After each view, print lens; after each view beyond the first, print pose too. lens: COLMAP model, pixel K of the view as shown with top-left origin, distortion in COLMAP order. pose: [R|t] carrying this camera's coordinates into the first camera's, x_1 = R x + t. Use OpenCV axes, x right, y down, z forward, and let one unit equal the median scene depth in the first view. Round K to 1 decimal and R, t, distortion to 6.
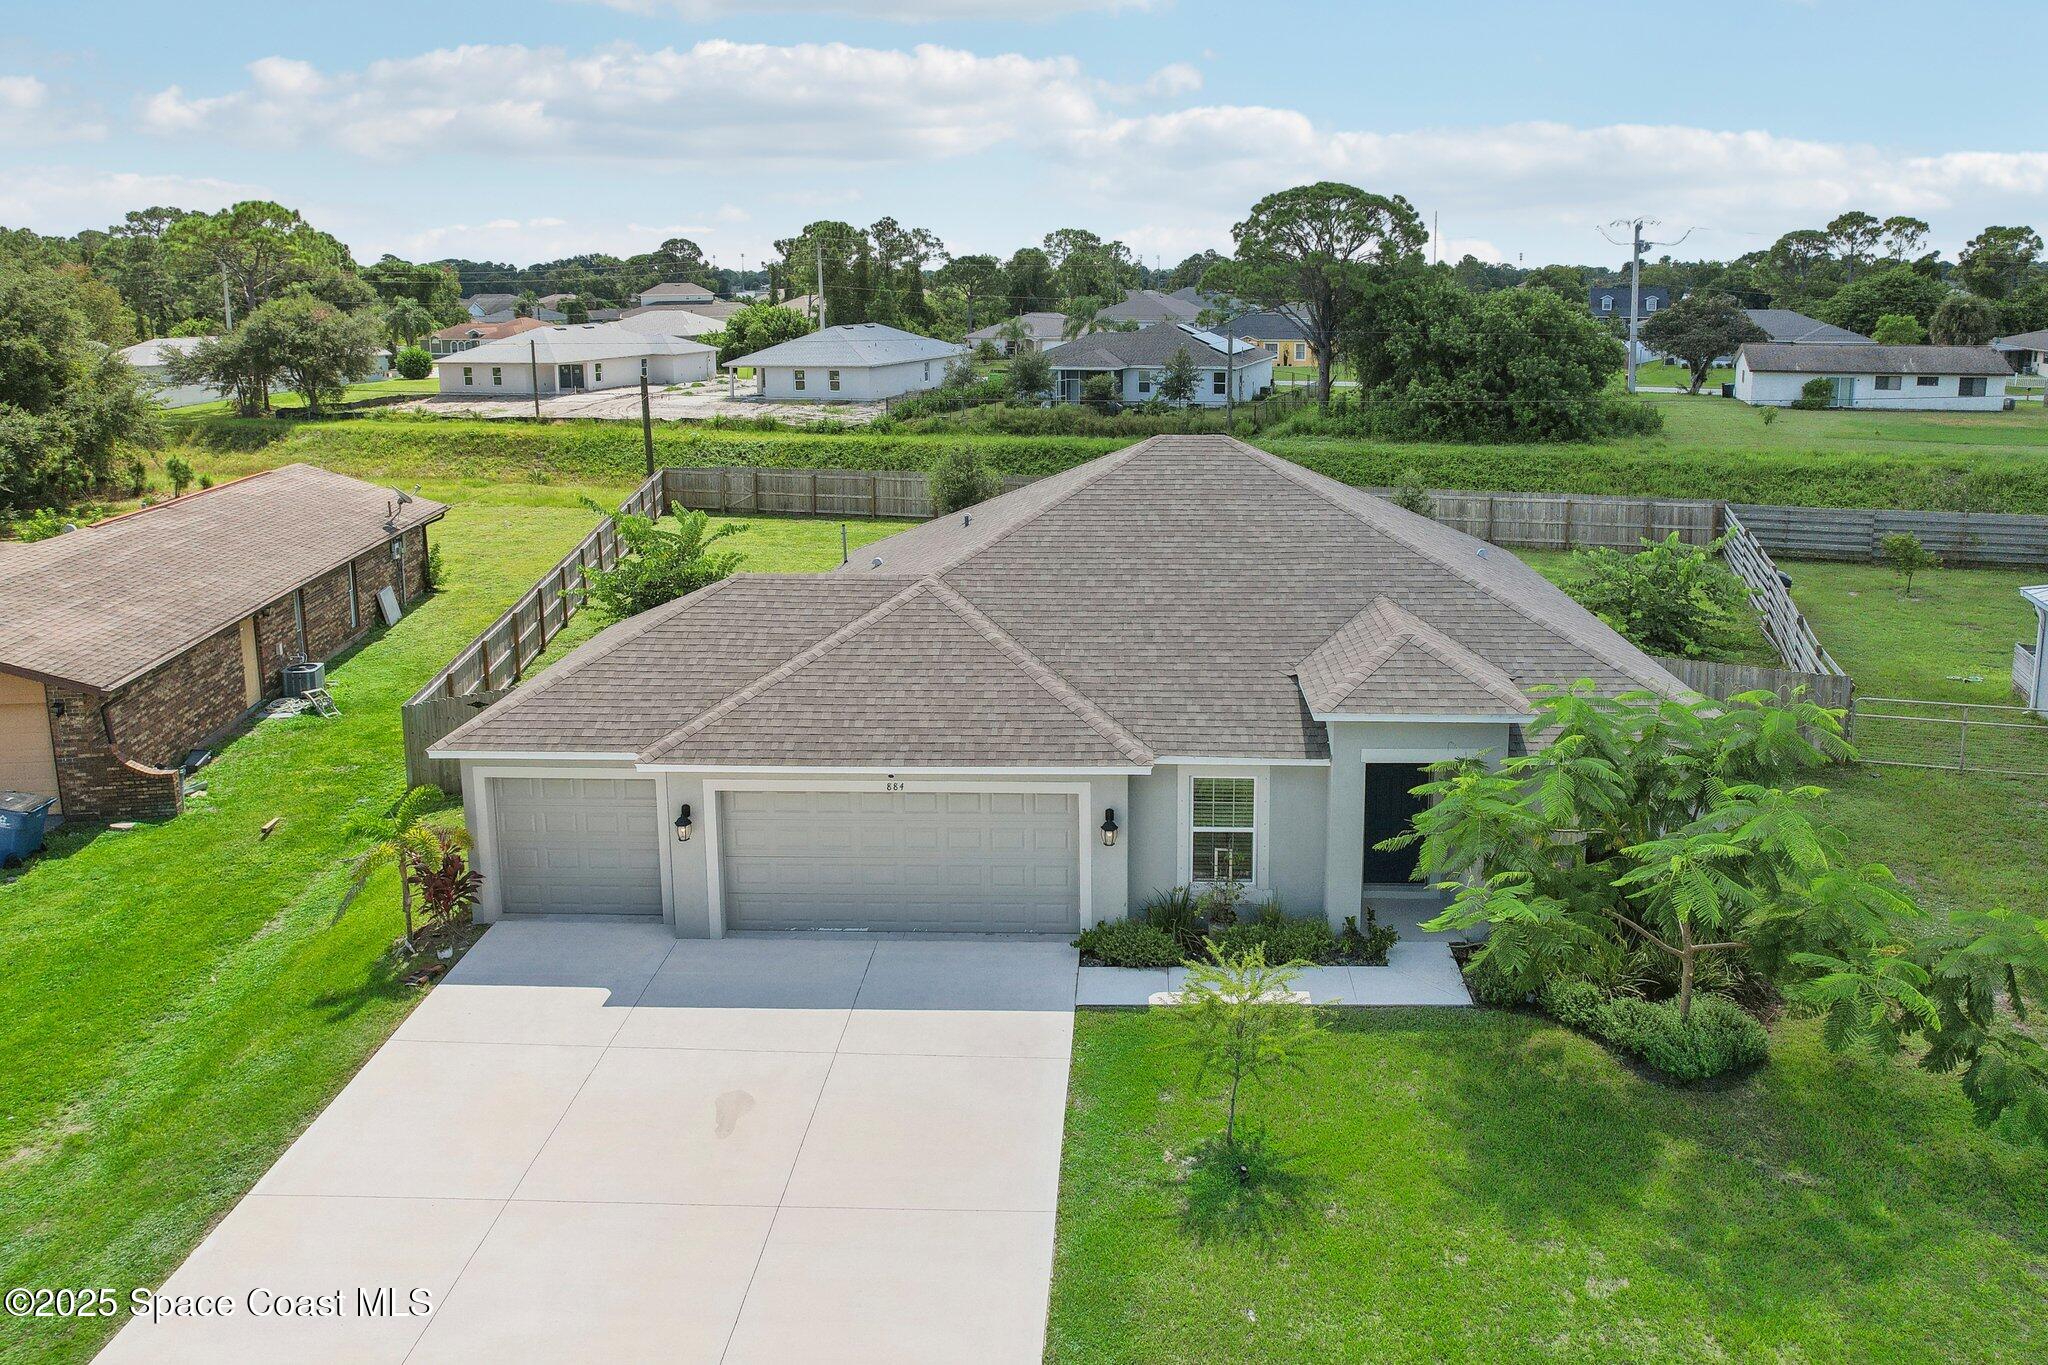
lens RADIAL K [[1364.9, 0, 1129.5], [0, 1364.9, 455.6], [0, 0, 1]] dist [-0.038488, 0.033872]
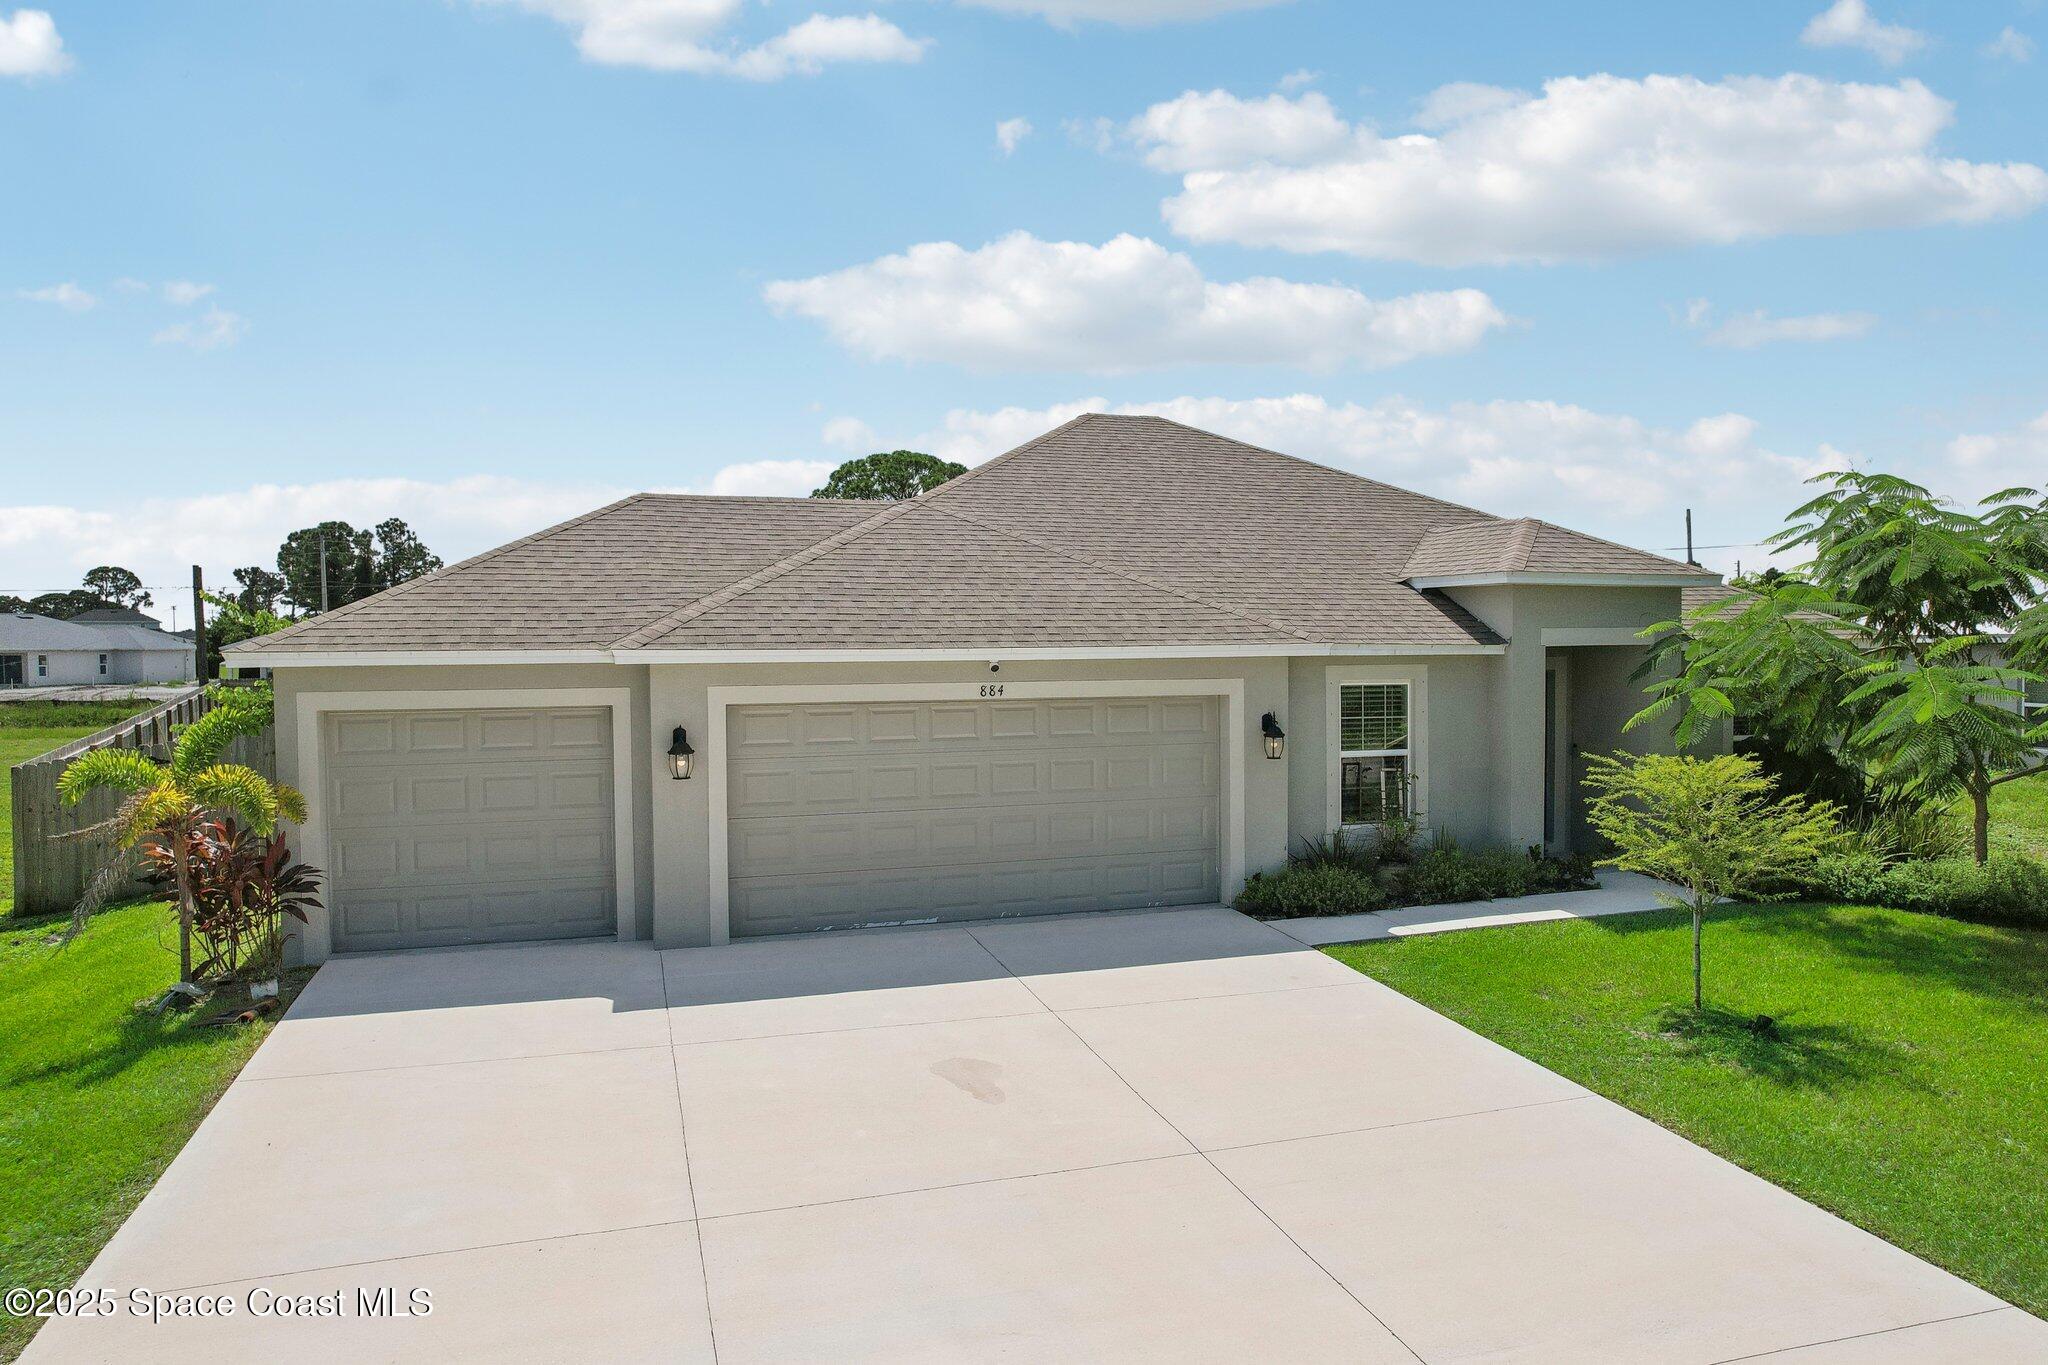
lens RADIAL K [[1301.8, 0, 1025.6], [0, 1301.8, 614.9], [0, 0, 1]] dist [-0.052204, 0.037096]
pose [[0.948169, 0.000094, 0.317768, -0.362432], [0.049095, 0.987949, -0.146785, 0.298196], [-0.313952, 0.154778, 0.936738, 0.351736]]
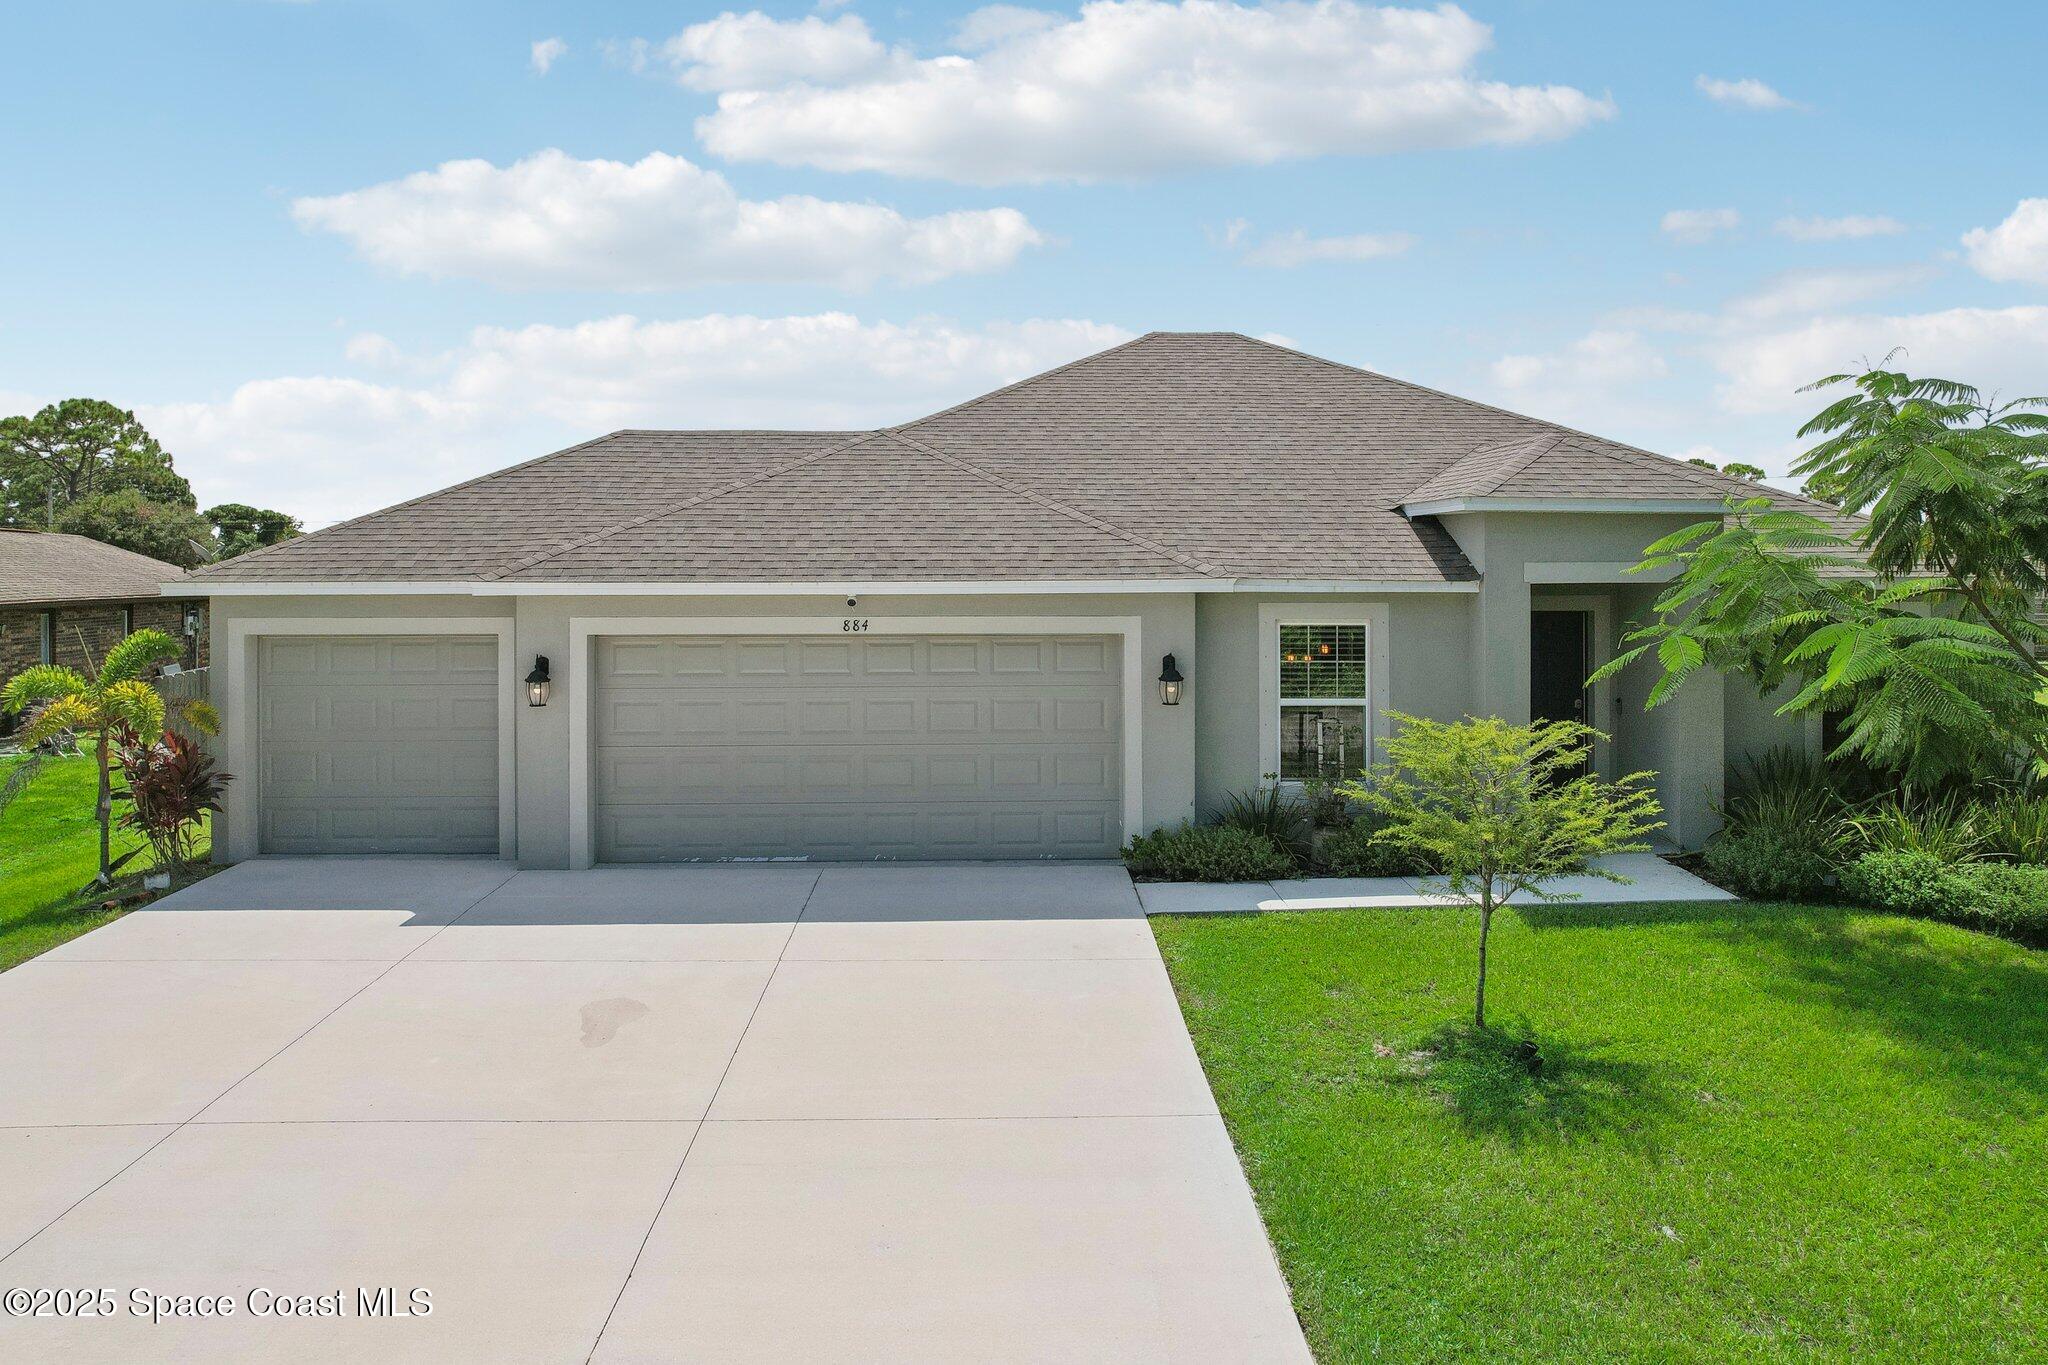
lens RADIAL K [[1334.4, 0, 1042.8], [0, 1334.4, 523.2], [0, 0, 1]] dist [-0.022867, 0.003003]
pose [[0.998726, -0.000489, 0.050452, -0.110241], [0.008940, 0.985847, -0.167412, 0.299790], [-0.049656, 0.167649, 0.984595, 0.319119]]
